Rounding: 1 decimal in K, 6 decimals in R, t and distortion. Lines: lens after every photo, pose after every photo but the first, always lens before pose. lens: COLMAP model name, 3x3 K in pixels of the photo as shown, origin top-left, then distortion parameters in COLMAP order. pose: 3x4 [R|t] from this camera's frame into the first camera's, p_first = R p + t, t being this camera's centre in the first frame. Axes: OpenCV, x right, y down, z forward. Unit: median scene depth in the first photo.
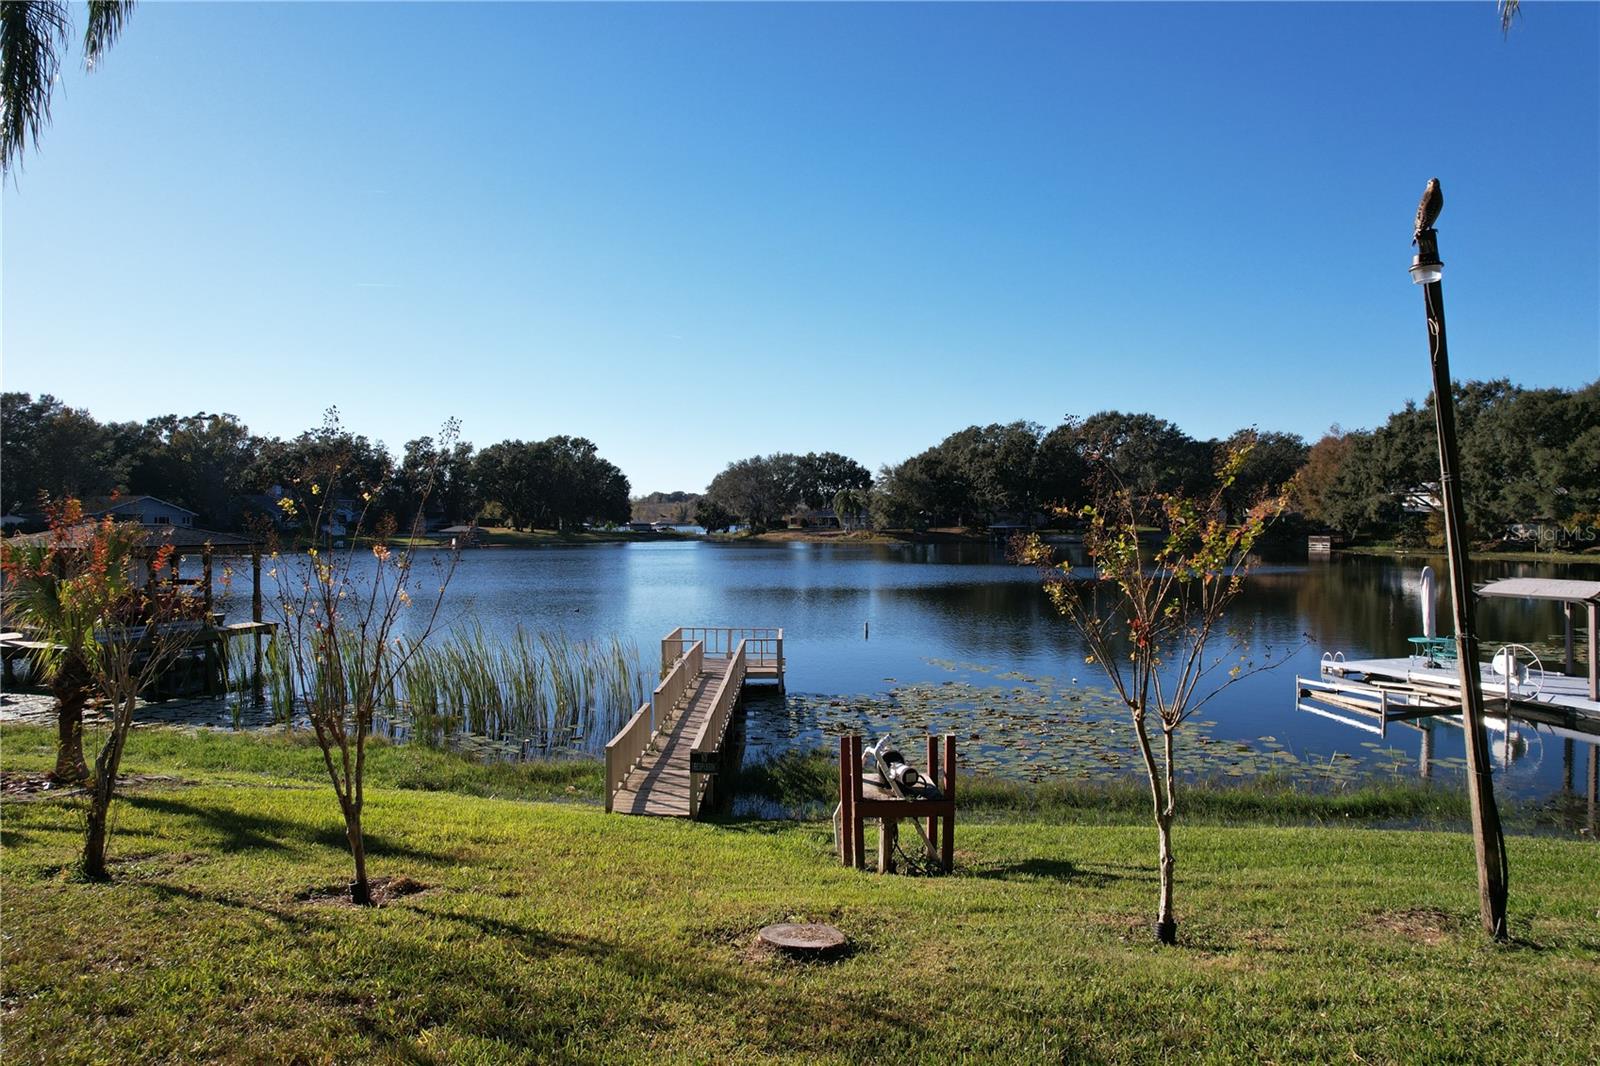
lens RADIAL K [[1039.6, 0, 807.6], [0, 1039.6, 532.2], [0, 0, 1]] dist [-0.082330, 0.079829]
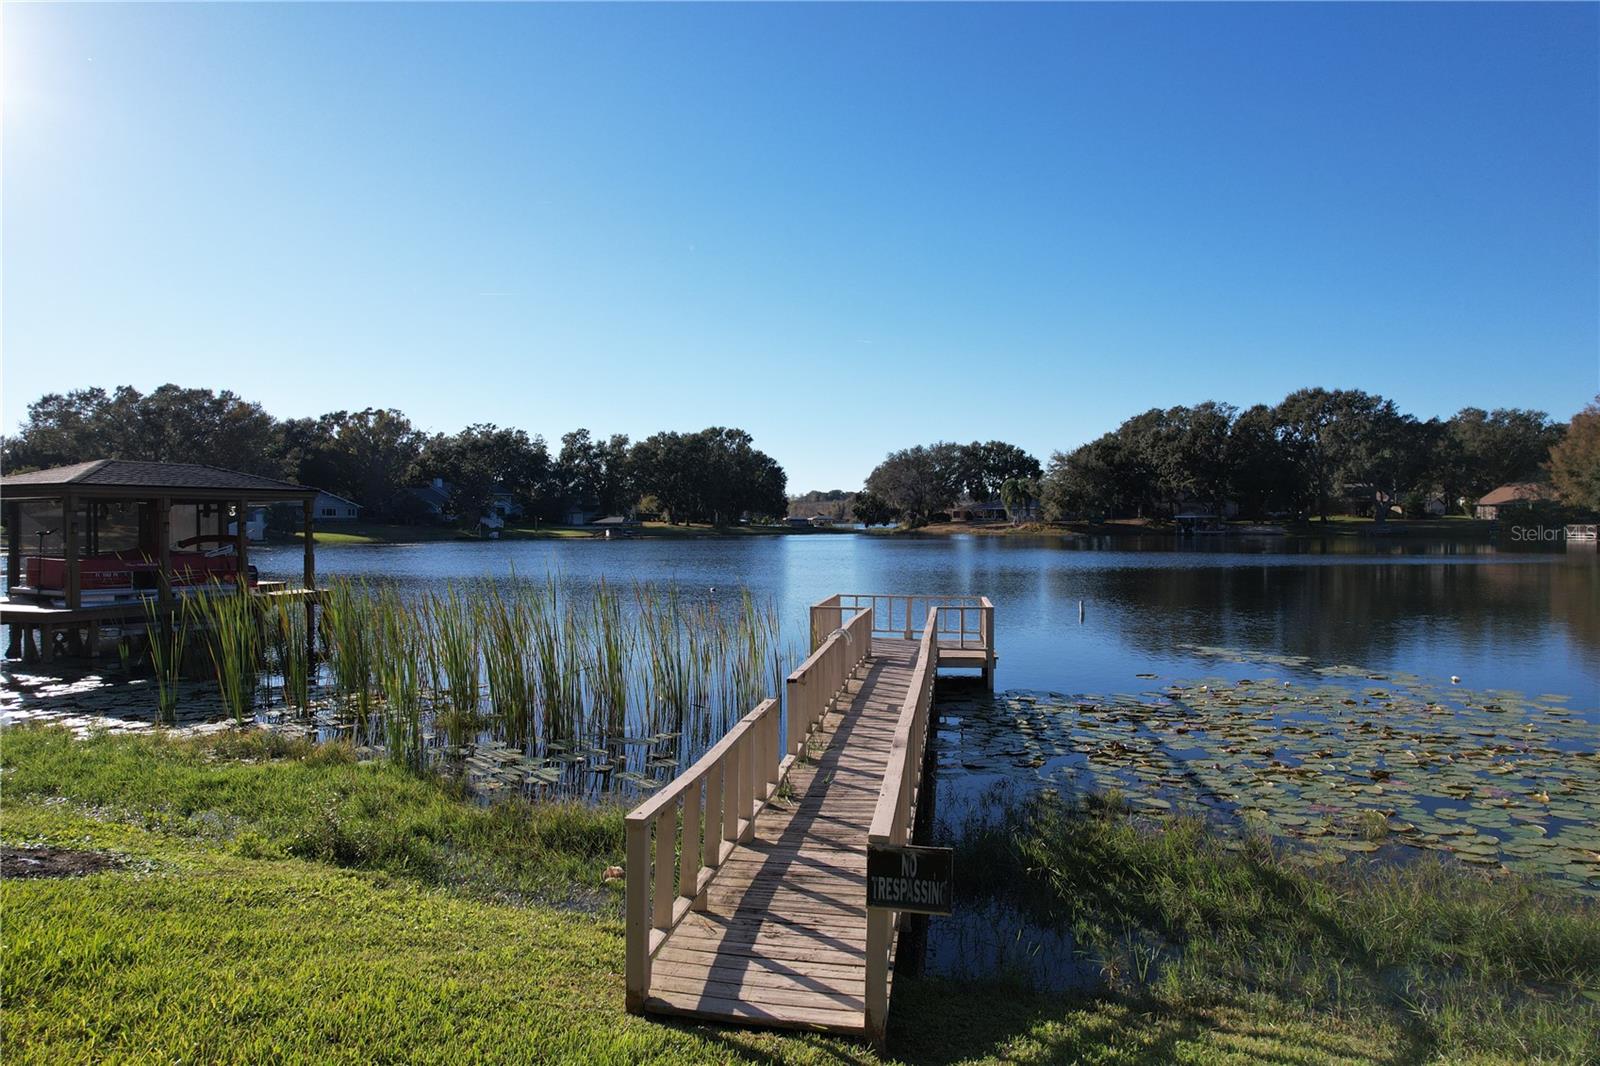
lens RADIAL K [[1042.5, 0, 800.0], [0, 1042.5, 533.0], [0, 0, 1]] dist [-0.053803, 0.028024]
pose [[0.987437, -0.000798, -0.158009, -0.005620], [0.000819, 1.000000, 0.000070, 0.007632], [0.158009, -0.000198, 0.987438, 0.045606]]
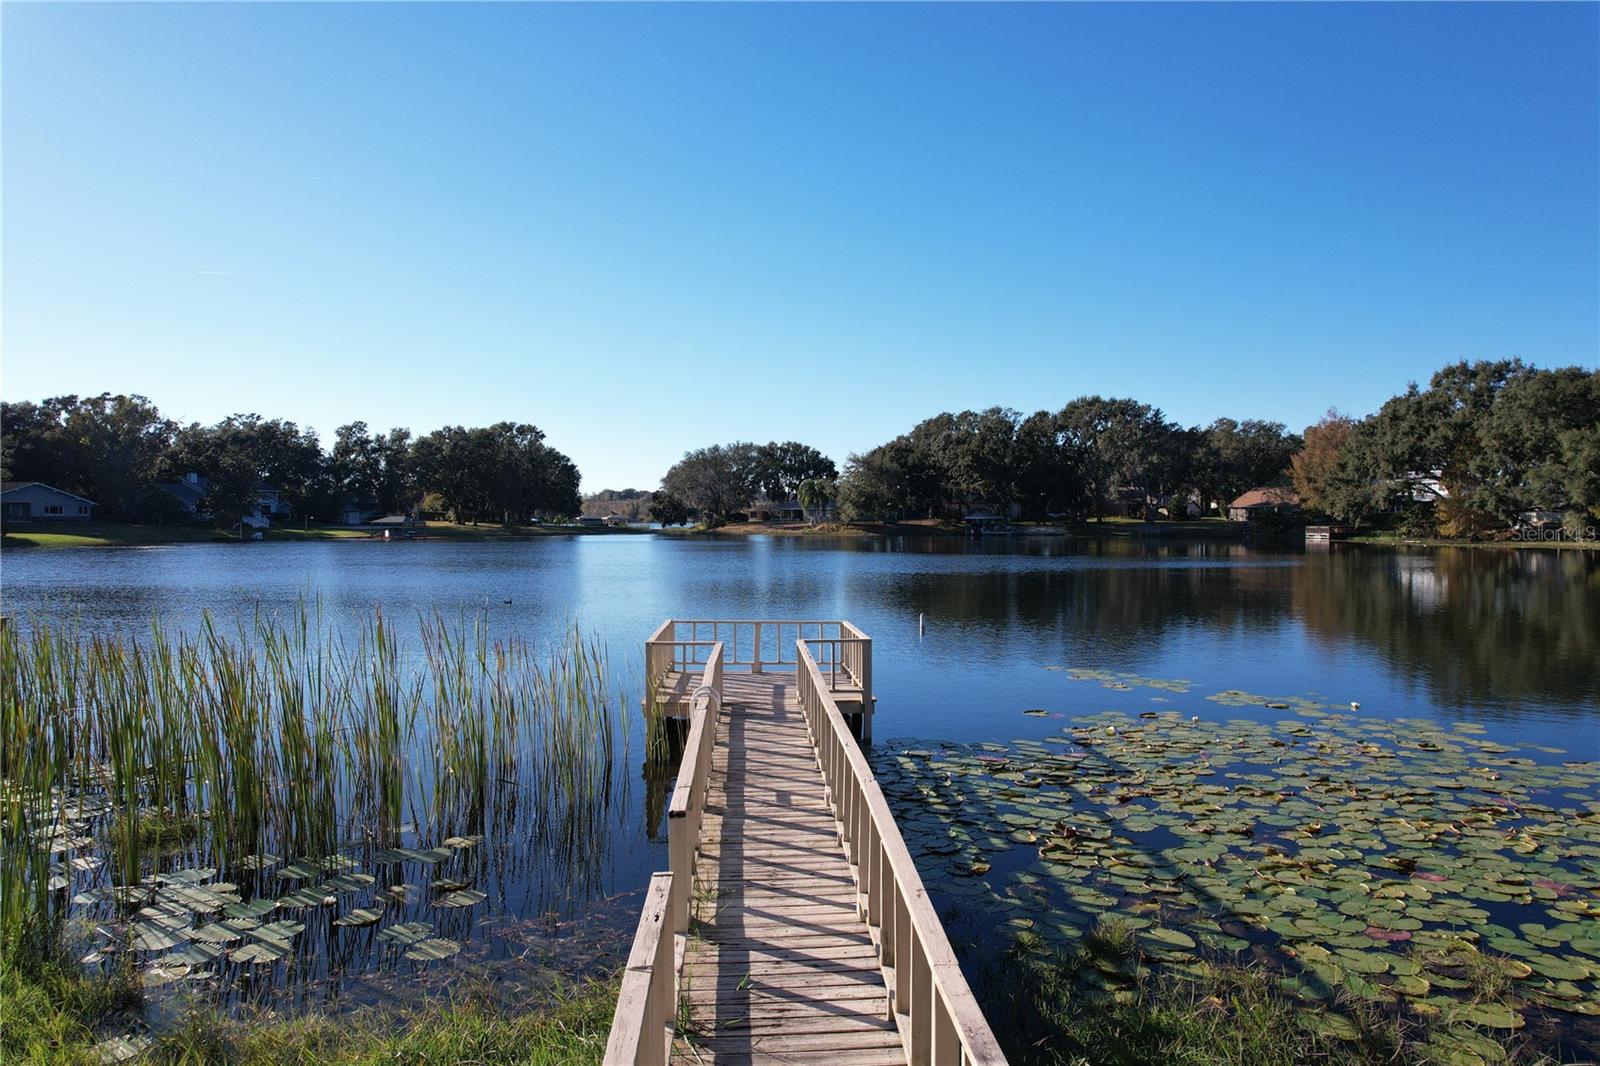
lens RADIAL K [[1039.6, 0, 807.6], [0, 1039.6, 532.2], [0, 0, 1]] dist [-0.082330, 0.079829]
pose [[0.998926, -0.000259, 0.046326, -0.010021], [0.000246, 1.000000, 0.000293, 0.006668], [-0.046327, -0.000281, 0.998926, 0.059535]]
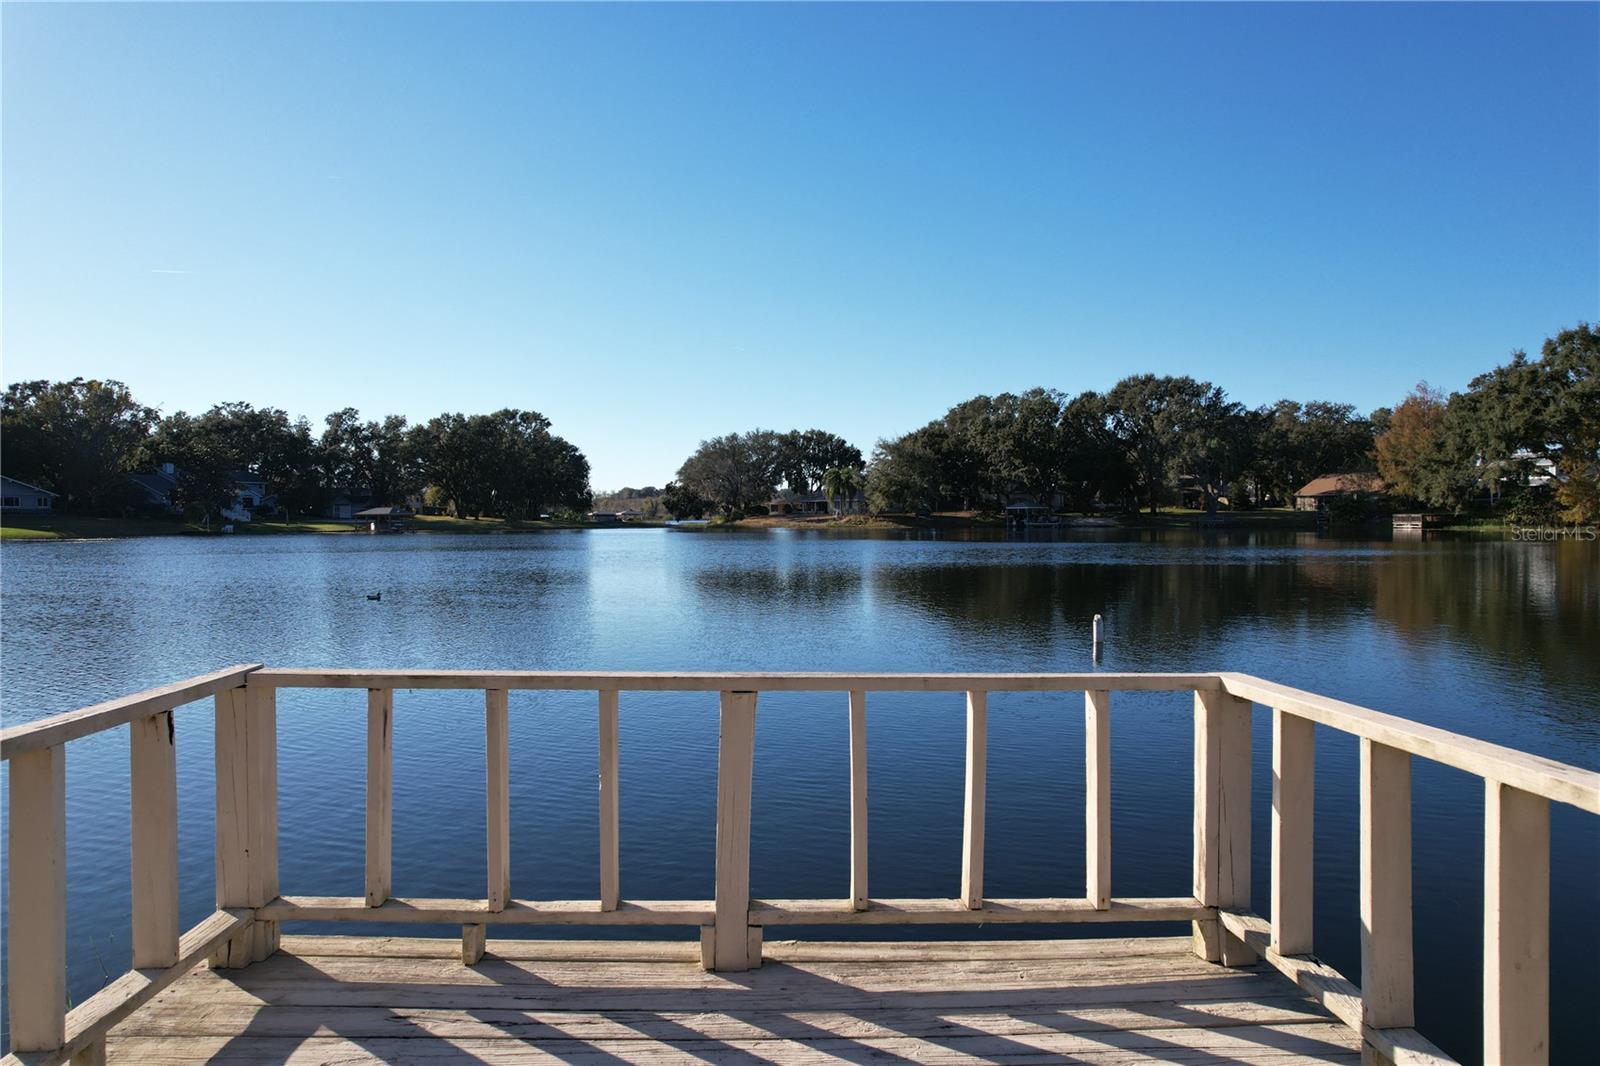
lens RADIAL K [[1039.6, 0, 807.6], [0, 1039.6, 532.2], [0, 0, 1]] dist [-0.082330, 0.079829]
pose [[0.999673, -0.003411, 0.025343, -0.009592], [0.003397, 0.999994, 0.000586, 0.012200], [-0.025345, -0.000500, 0.999679, 0.133250]]
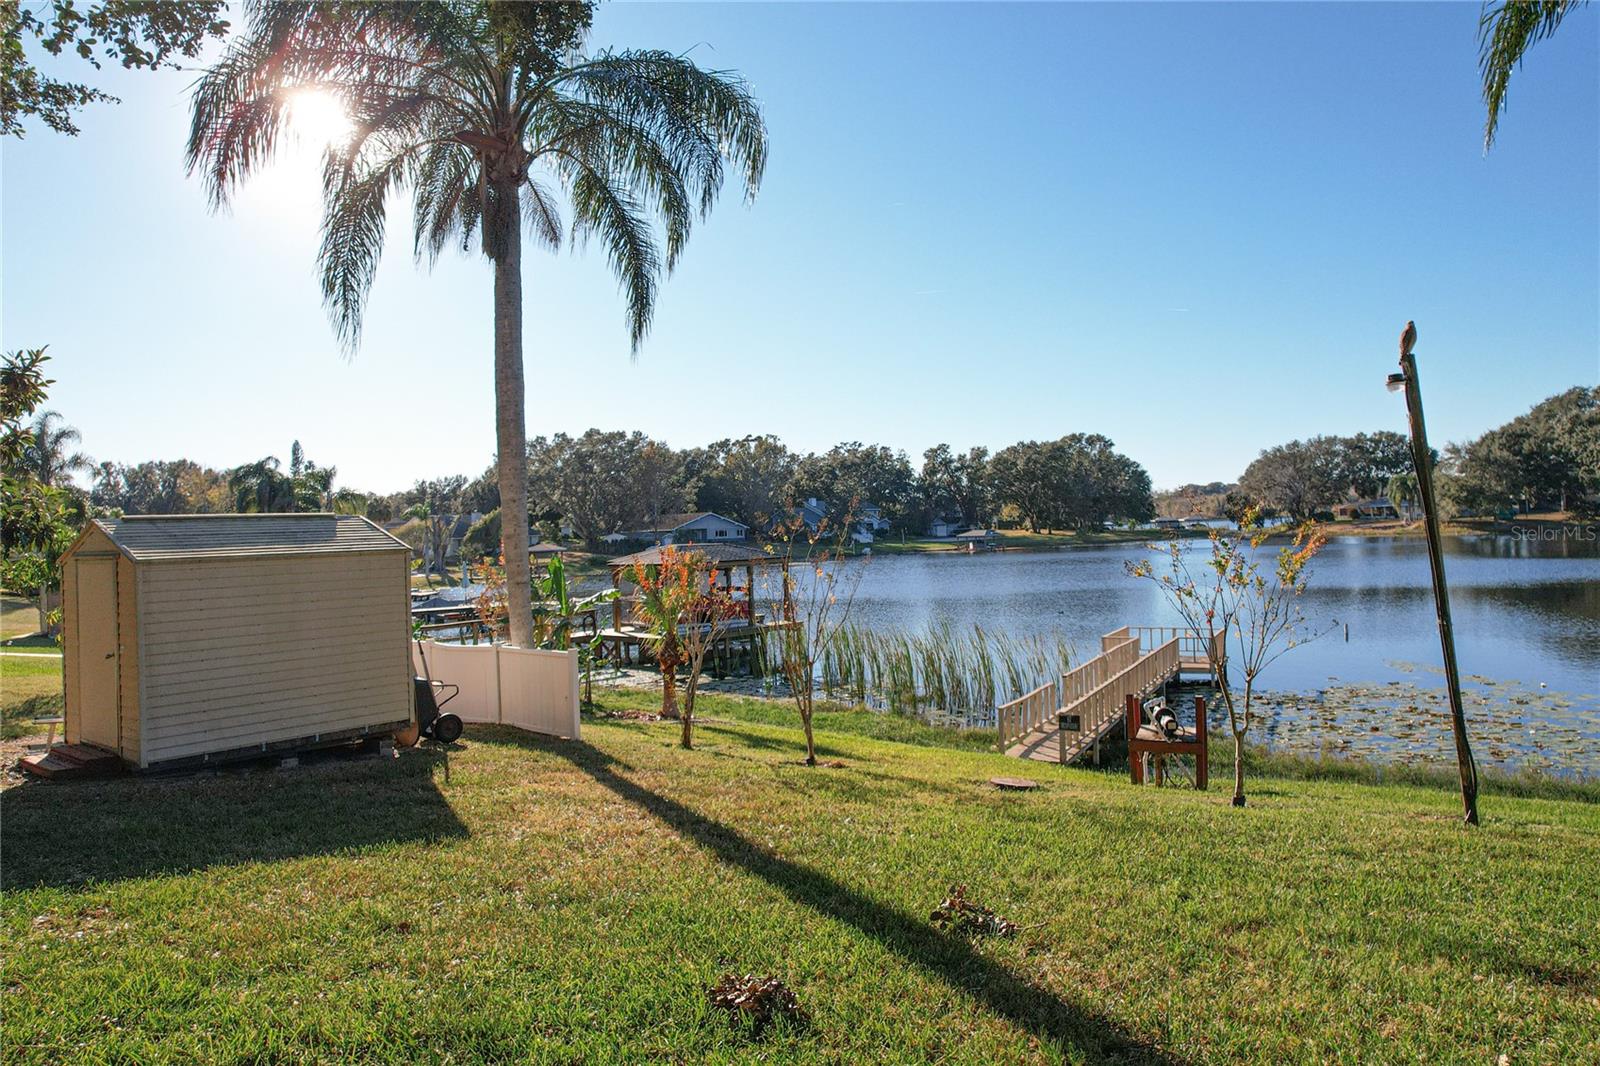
lens RADIAL K [[1097.1, 0, 793.4], [0, 1097.1, 499.4], [0, 0, 1]] dist [-0.090630, 0.076290]
pose [[0.876932, -0.043203, -0.478669, 0.018997], [0.029123, 0.998898, -0.036805, -0.001656], [0.479732, 0.018335, 0.877224, -0.028418]]
